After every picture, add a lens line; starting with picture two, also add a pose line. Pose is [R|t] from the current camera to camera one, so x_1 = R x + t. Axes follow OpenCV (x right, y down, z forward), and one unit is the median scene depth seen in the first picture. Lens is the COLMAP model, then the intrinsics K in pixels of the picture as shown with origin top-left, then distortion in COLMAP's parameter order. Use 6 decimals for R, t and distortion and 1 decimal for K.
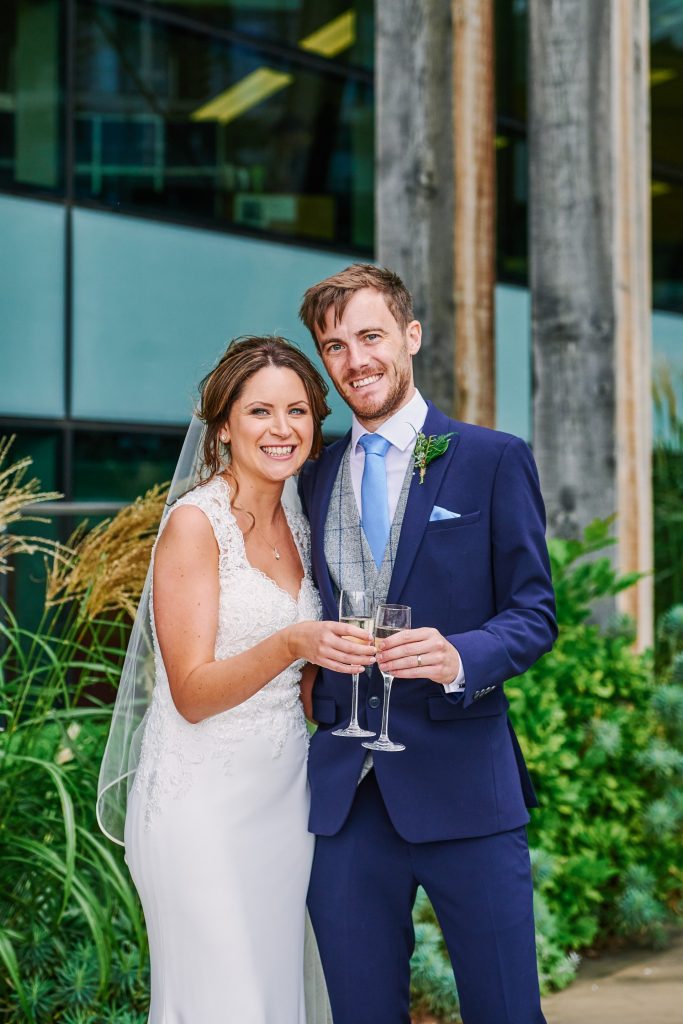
lens RADIAL K [[1946.9, 0, 341.2], [0, 1946.9, 514.5], [0, 0, 1]] dist [-0.025842, 0.000000]
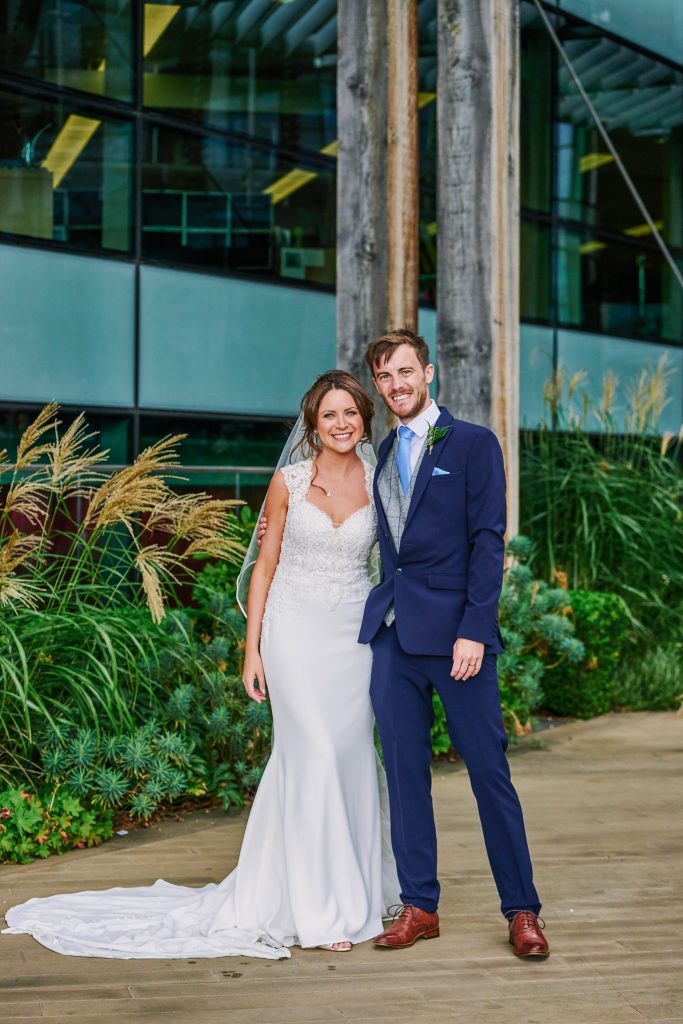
lens RADIAL K [[1946.9, 0, 341.8], [0, 1946.9, 509.9], [0, 0, 1]] dist [-0.025842, 0.000000]
pose [[0.990403, 0.003802, 0.138158, -0.181486], [-0.006029, 0.999858, 0.015709, 0.004205], [-0.138079, -0.016391, 0.990286, -0.470442]]
